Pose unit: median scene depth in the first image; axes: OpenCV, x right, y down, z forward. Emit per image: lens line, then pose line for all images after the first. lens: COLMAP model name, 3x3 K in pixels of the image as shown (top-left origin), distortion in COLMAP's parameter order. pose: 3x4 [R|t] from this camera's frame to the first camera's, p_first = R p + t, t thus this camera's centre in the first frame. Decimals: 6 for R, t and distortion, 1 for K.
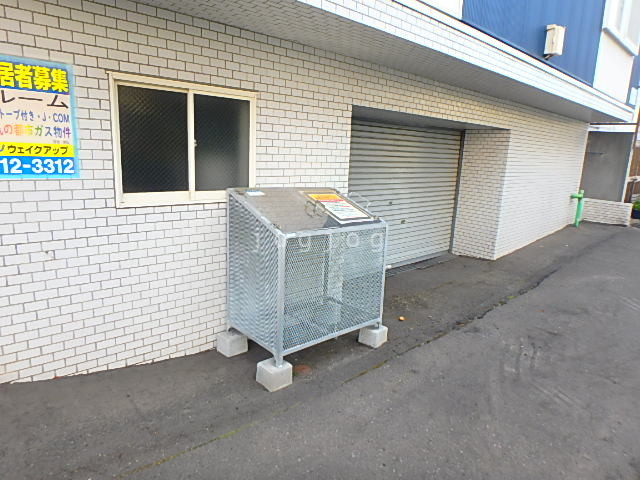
lens RADIAL K [[384.6, 0, 320.0], [0, 384.6, 240.0], [0, 0, 1]] dist [-0.035440, 0.000008]
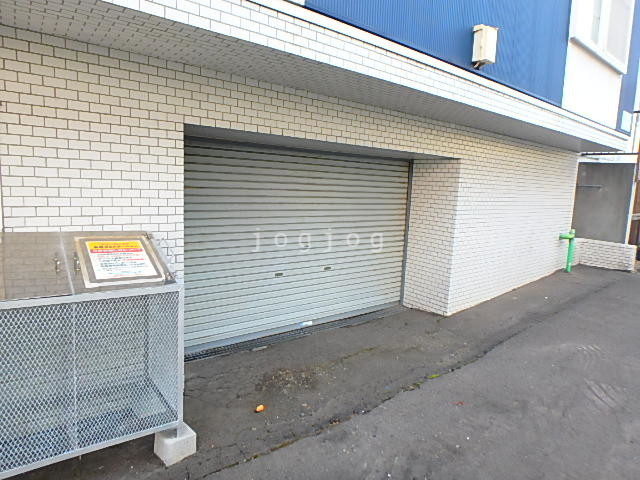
lens RADIAL K [[384.6, 0, 320.0], [0, 384.6, 240.0], [0, 0, 1]] dist [-0.035440, 0.000008]
pose [[0.998302, 0.010473, -0.057307, 0.239673], [-0.015476, 0.996038, -0.087567, -0.034792], [0.056163, 0.088305, 0.994509, 0.164814]]
